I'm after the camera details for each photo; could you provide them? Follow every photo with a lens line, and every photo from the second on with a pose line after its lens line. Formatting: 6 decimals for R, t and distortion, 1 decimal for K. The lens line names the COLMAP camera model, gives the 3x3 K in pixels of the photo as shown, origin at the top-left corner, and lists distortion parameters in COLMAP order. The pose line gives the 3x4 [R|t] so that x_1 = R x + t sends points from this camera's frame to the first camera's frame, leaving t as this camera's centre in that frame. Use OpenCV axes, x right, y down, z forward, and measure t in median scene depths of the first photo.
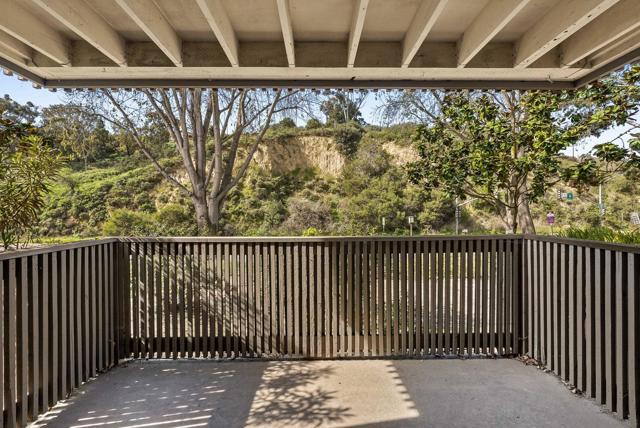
lens RADIAL K [[291.9, 0, 326.9], [0, 291.9, 209.7], [0, 0, 1]] dist [-0.014295, 0.003960]
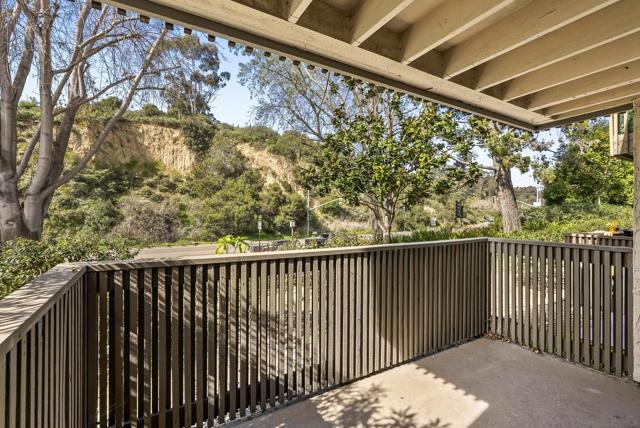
lens RADIAL K [[291.9, 0, 332.7], [0, 291.9, 212.9], [0, 0, 1]] dist [-0.014295, 0.003960]
pose [[0.869778, 0.012949, 0.493273, -0.099753], [-0.013002, 0.999910, -0.003322, -0.002112], [-0.493271, -0.003524, 0.869868, 0.042715]]
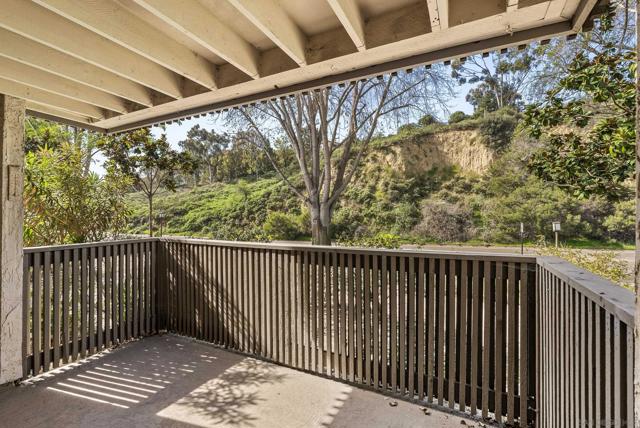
lens RADIAL K [[291.9, 0, 320.2], [0, 291.9, 214.5], [0, 0, 1]] dist [-0.014295, 0.003960]
pose [[0.884303, 0.002758, -0.466906, 0.098415], [0.000849, 0.999971, 0.007515, -0.003656], [0.466913, -0.007042, 0.884275, 0.029979]]
